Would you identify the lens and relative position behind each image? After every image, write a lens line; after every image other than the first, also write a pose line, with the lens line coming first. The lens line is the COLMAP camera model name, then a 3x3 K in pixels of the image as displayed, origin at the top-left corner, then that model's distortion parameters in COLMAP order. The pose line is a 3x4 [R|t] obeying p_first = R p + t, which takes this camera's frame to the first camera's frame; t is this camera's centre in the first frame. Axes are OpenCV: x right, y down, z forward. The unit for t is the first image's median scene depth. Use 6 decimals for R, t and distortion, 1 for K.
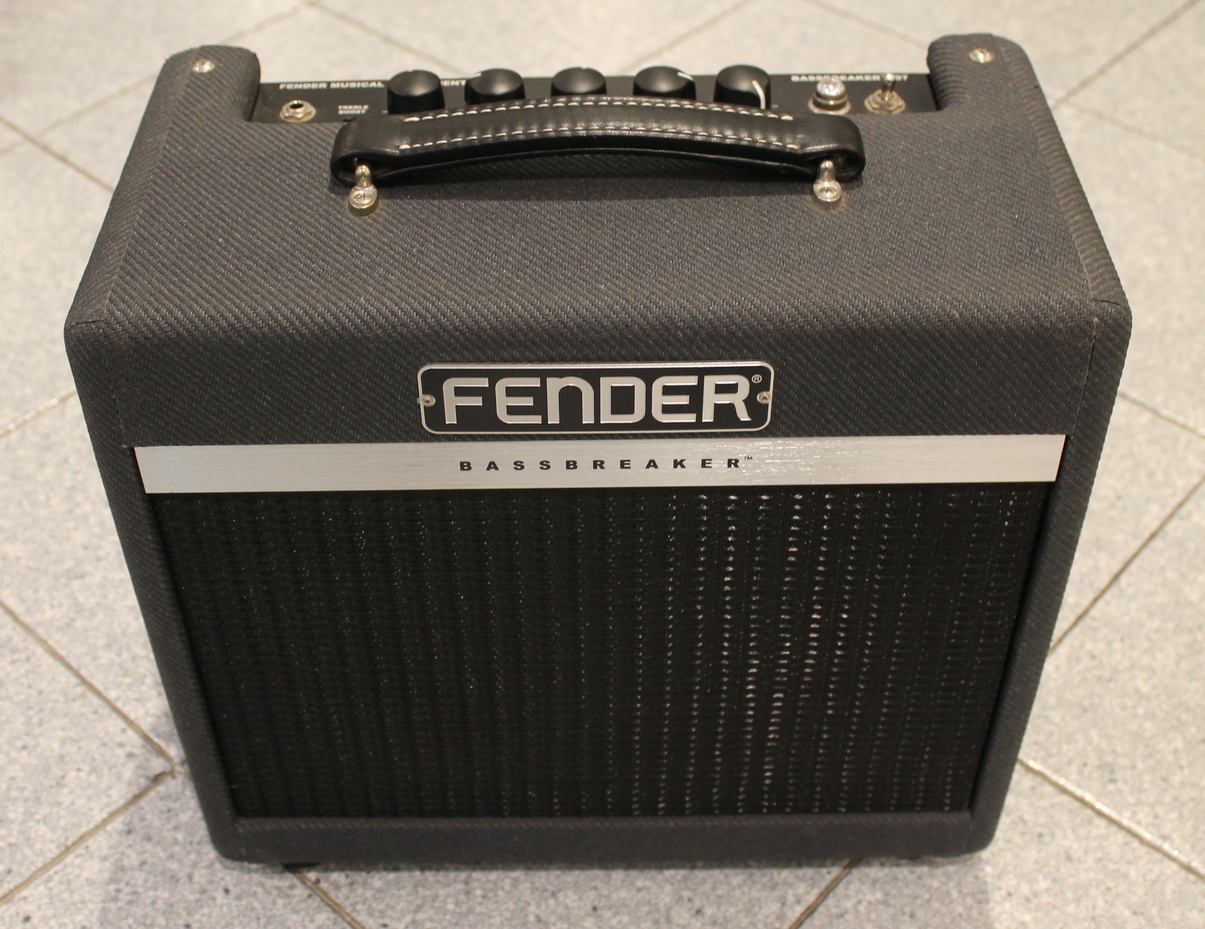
lens RADIAL K [[1549.4, 0, 608.1], [0, 1549.4, 463.3], [0, 0, 1]] dist [-0.066675, 0.000000]
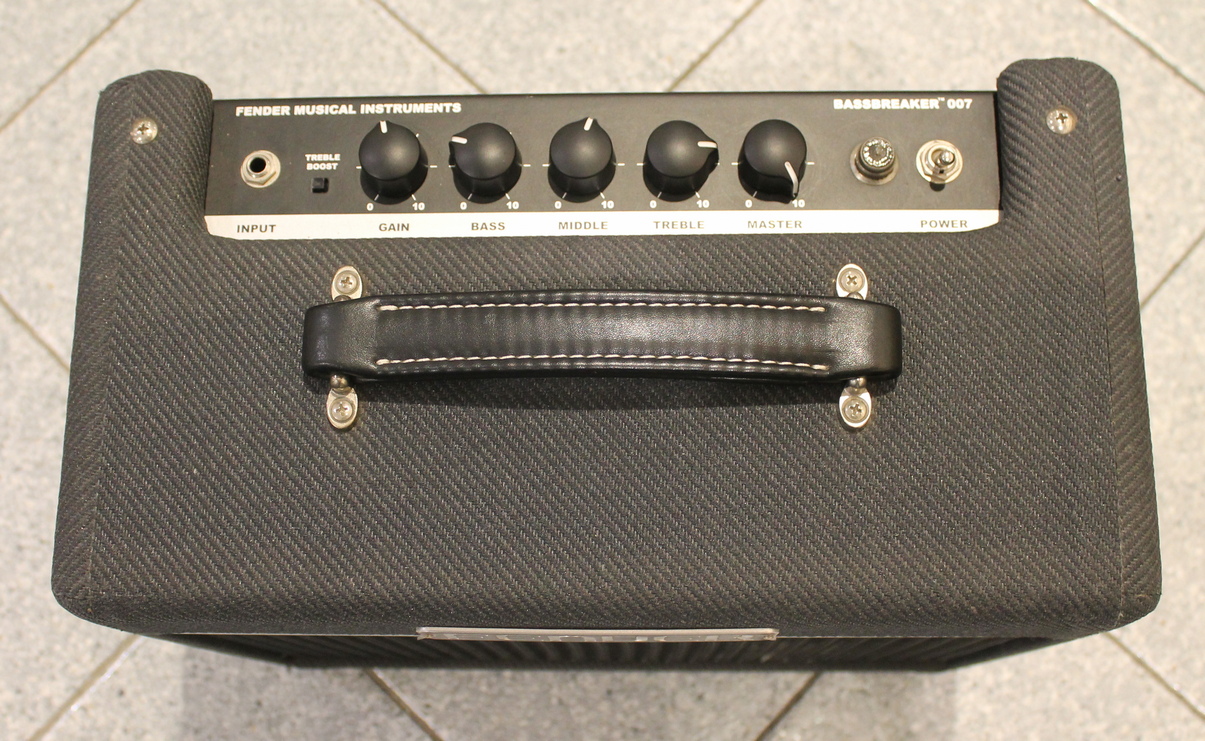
lens RADIAL K [[1423.1, 0, 596.0], [0, 1423.1, 375.6], [0, 0, 1]] dist [-0.080443, 0.000000]
pose [[0.999429, 0.010006, -0.032260, 0.011223], [0.008203, 0.854614, 0.519199, -0.393096], [0.032765, -0.519167, 0.854044, 0.189782]]
